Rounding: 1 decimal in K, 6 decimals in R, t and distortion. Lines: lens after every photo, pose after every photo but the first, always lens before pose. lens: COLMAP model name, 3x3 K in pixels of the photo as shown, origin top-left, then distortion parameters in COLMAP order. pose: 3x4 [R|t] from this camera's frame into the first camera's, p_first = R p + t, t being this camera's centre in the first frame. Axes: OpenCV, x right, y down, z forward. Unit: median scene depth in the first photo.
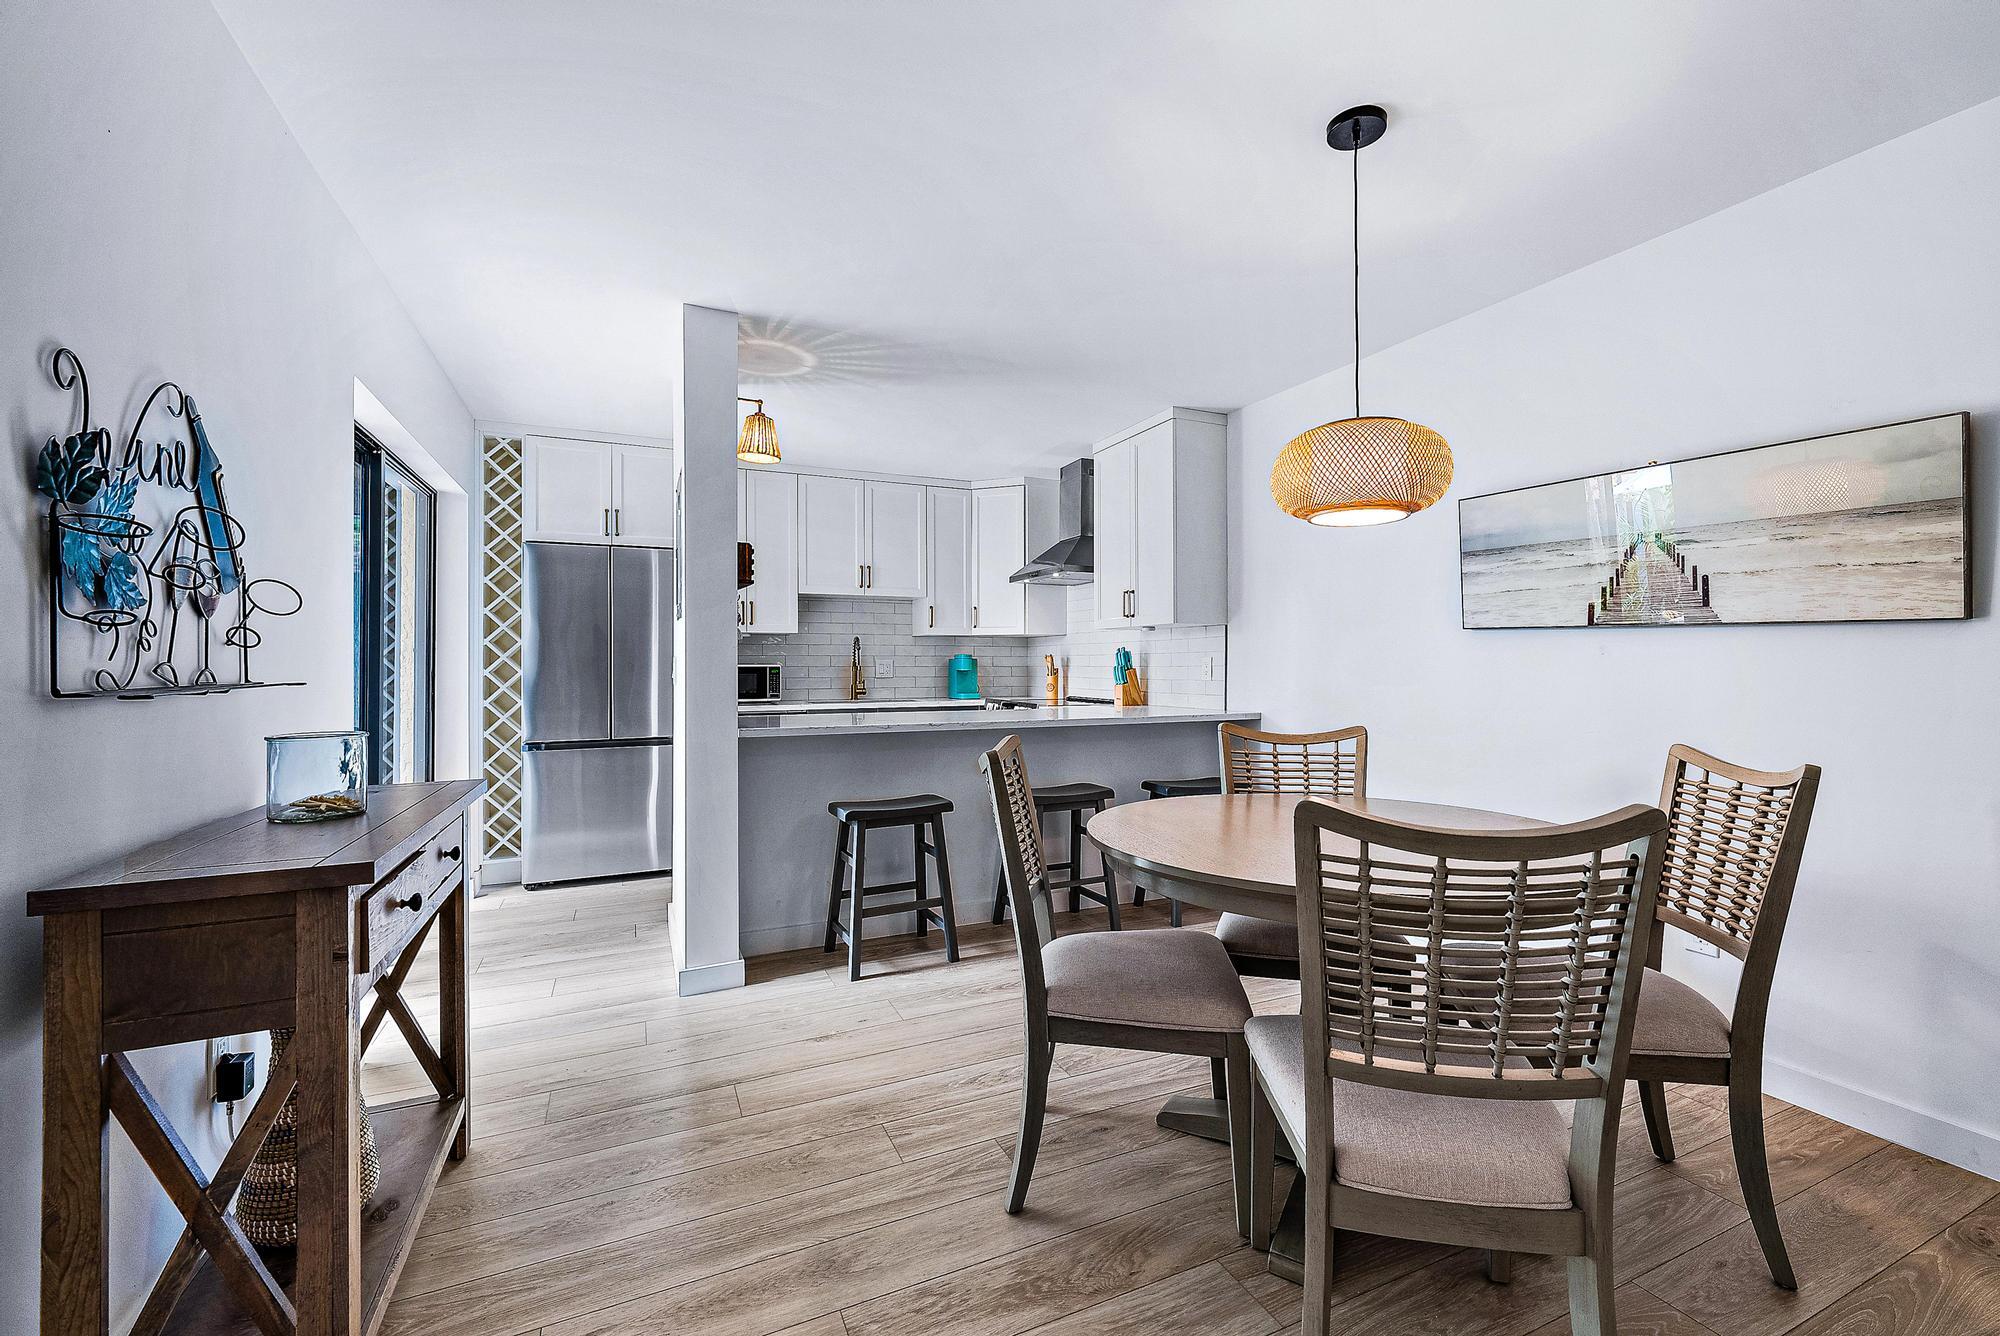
lens RADIAL K [[826.0, 0, 1003.9], [0, 826.0, 668.3], [0, 0, 1]] dist [0.000044, 0.000003]
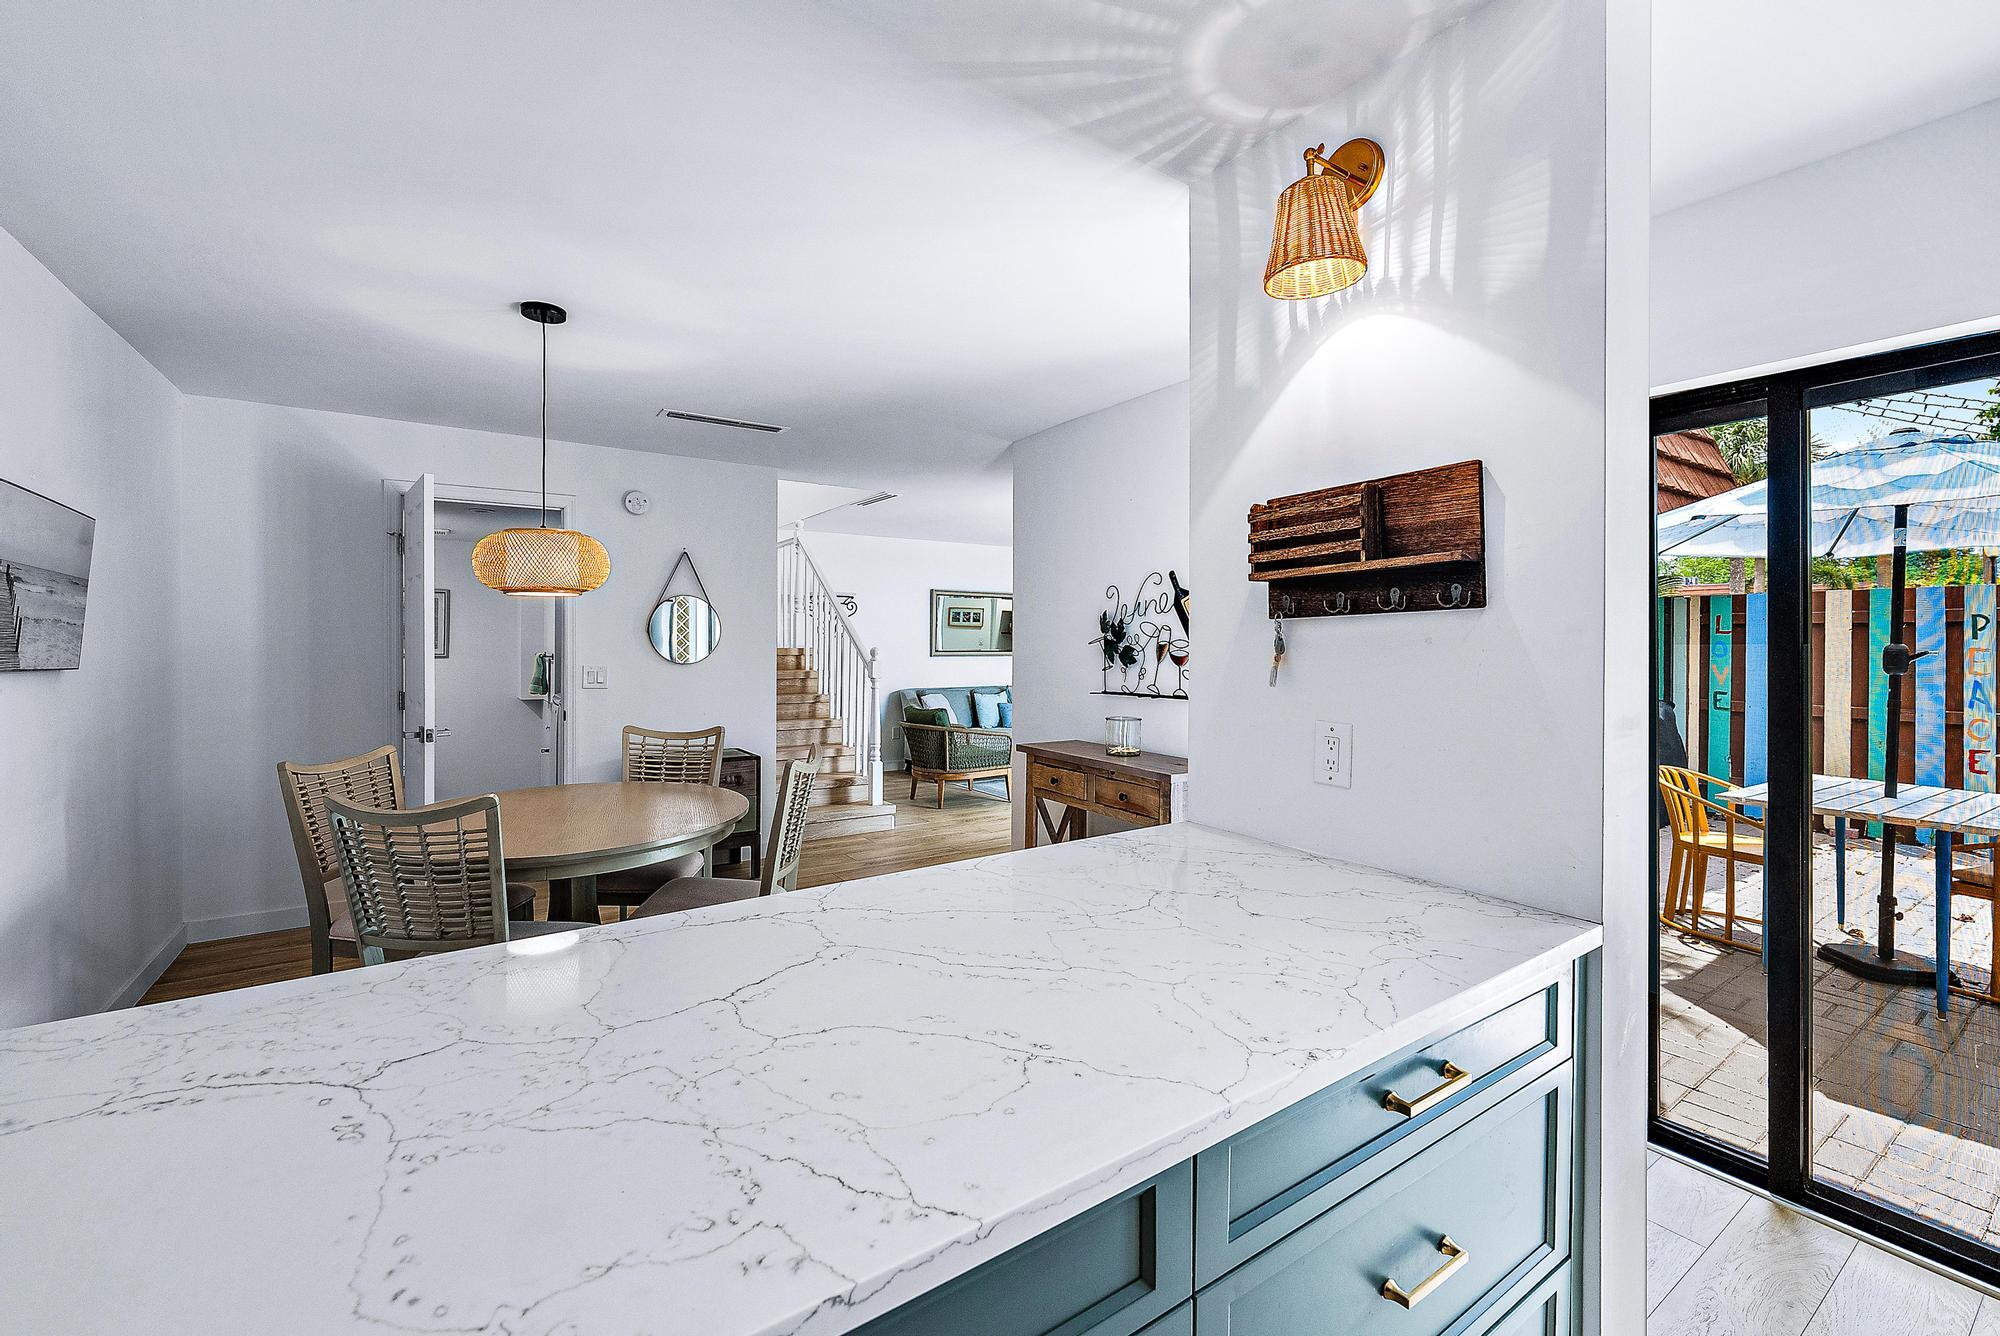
lens RADIAL K [[815.4, 0, 994.5], [0, 815.4, 652.9], [0, 0, 1]] dist [0.000035, 0.000027]
pose [[-0.985323, -0.000908, -0.170696, -0.119778], [-0.001468, 0.999994, 0.003155, -0.114095], [0.170693, 0.003359, -0.985319, 3.541443]]
